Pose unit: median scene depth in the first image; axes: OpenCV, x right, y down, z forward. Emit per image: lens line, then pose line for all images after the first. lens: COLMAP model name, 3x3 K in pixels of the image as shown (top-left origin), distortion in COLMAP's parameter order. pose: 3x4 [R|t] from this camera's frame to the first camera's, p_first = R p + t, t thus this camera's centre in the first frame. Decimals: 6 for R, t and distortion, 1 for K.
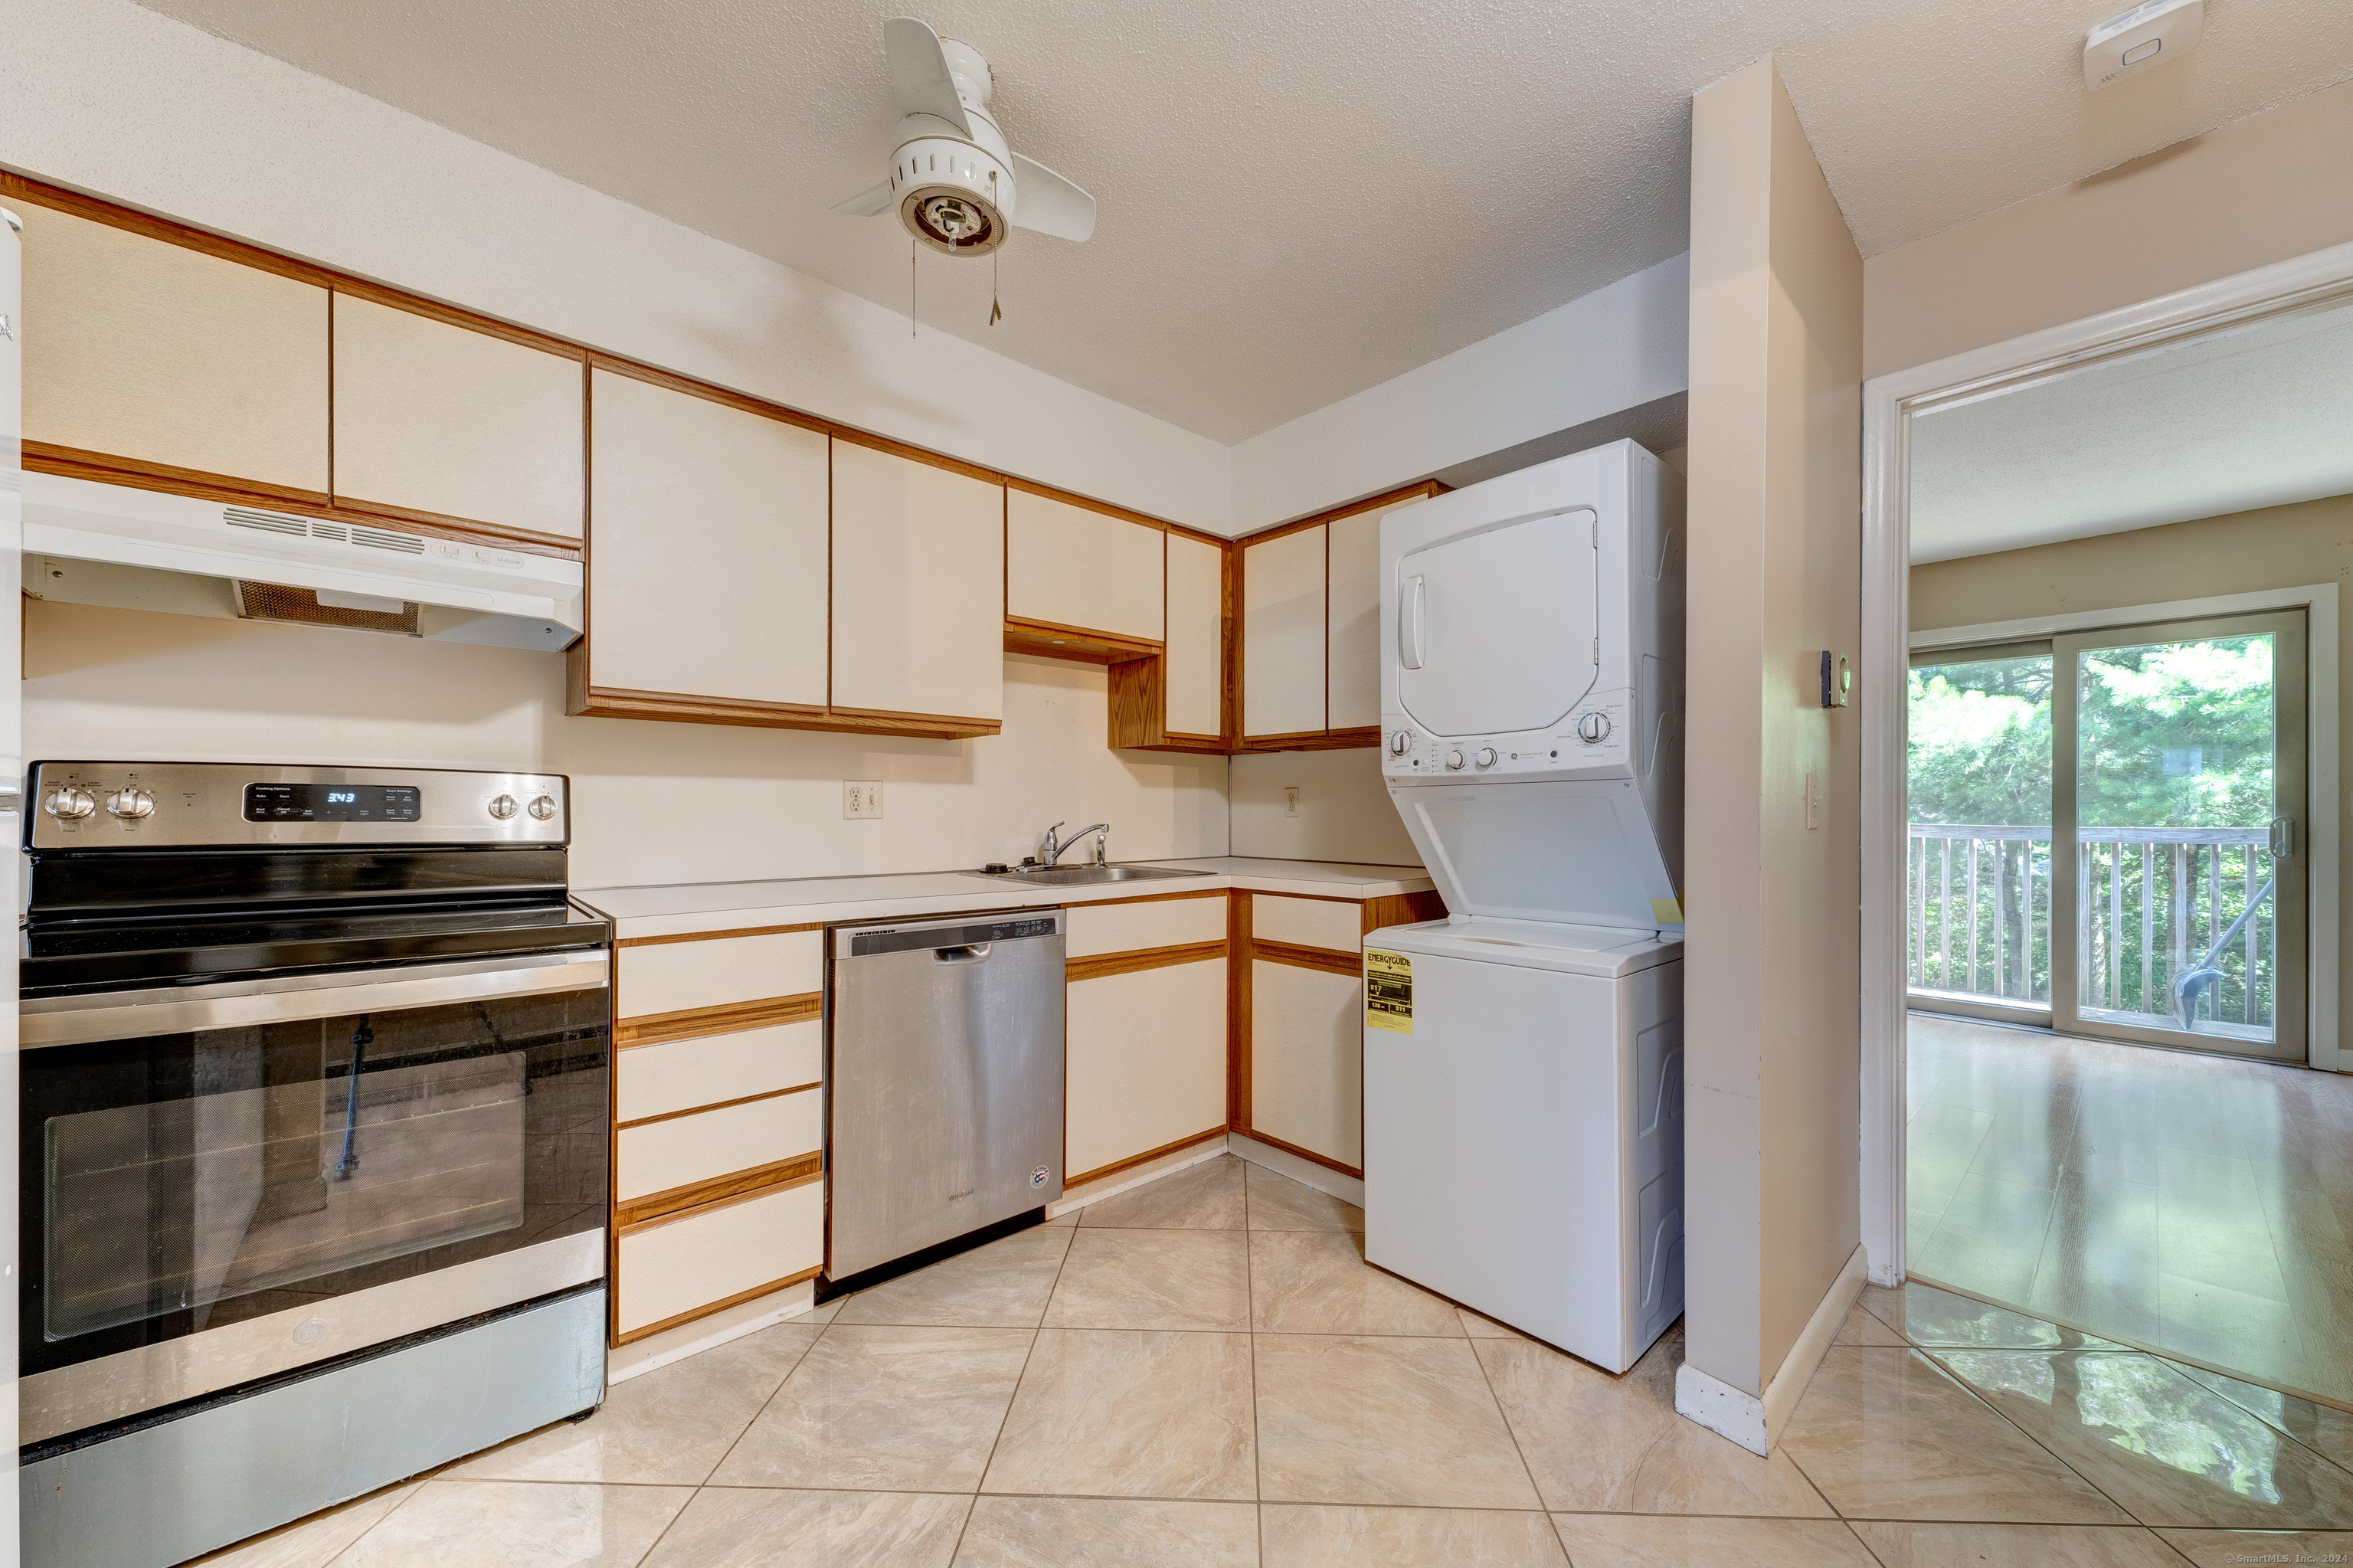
lens RADIAL K [[885.3, 0, 1243.5], [0, 885.3, 808.1], [0, 0, 1]] dist [0.003347, -0.000497]
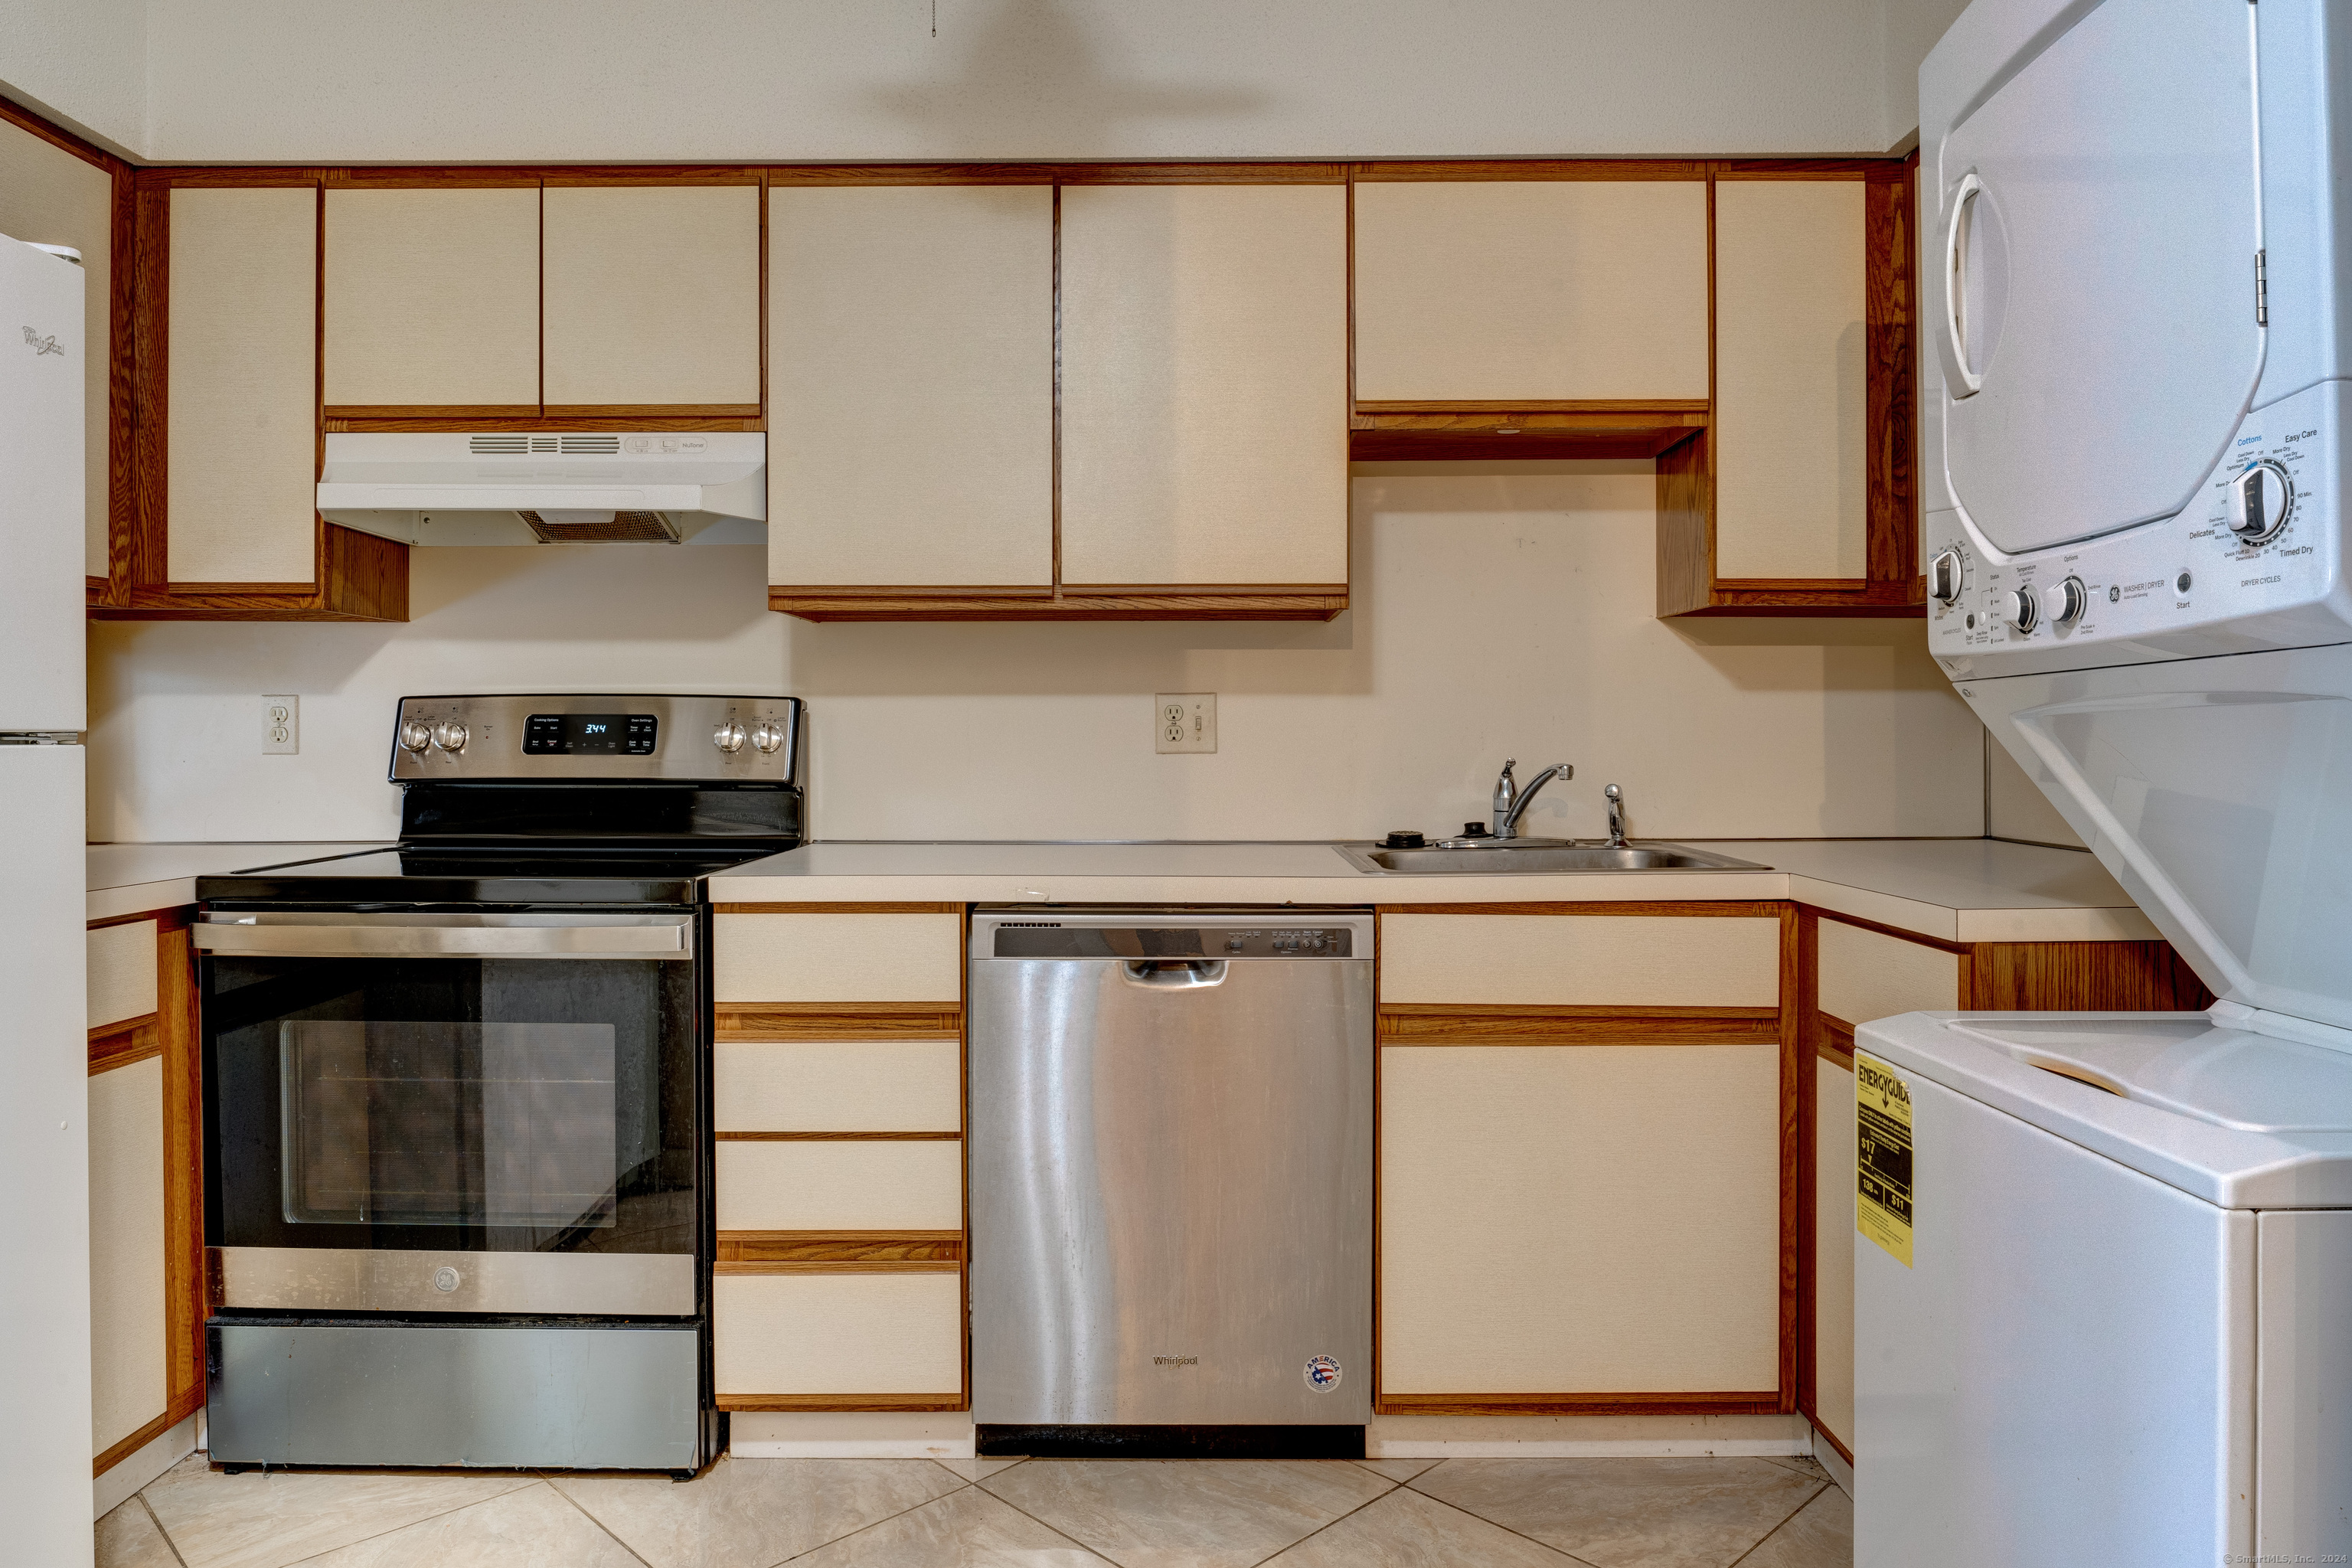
lens RADIAL K [[1603.0, 0, 1220.7], [0, 1603.0, 737.3], [0, 0, 1]] dist [-0.022443, 0.003004]
pose [[0.708255, -0.003821, -0.705947, 0.518898], [0.006228, 0.999980, 0.000836, -0.000032], [0.705930, -0.004989, 0.708264, 0.245086]]
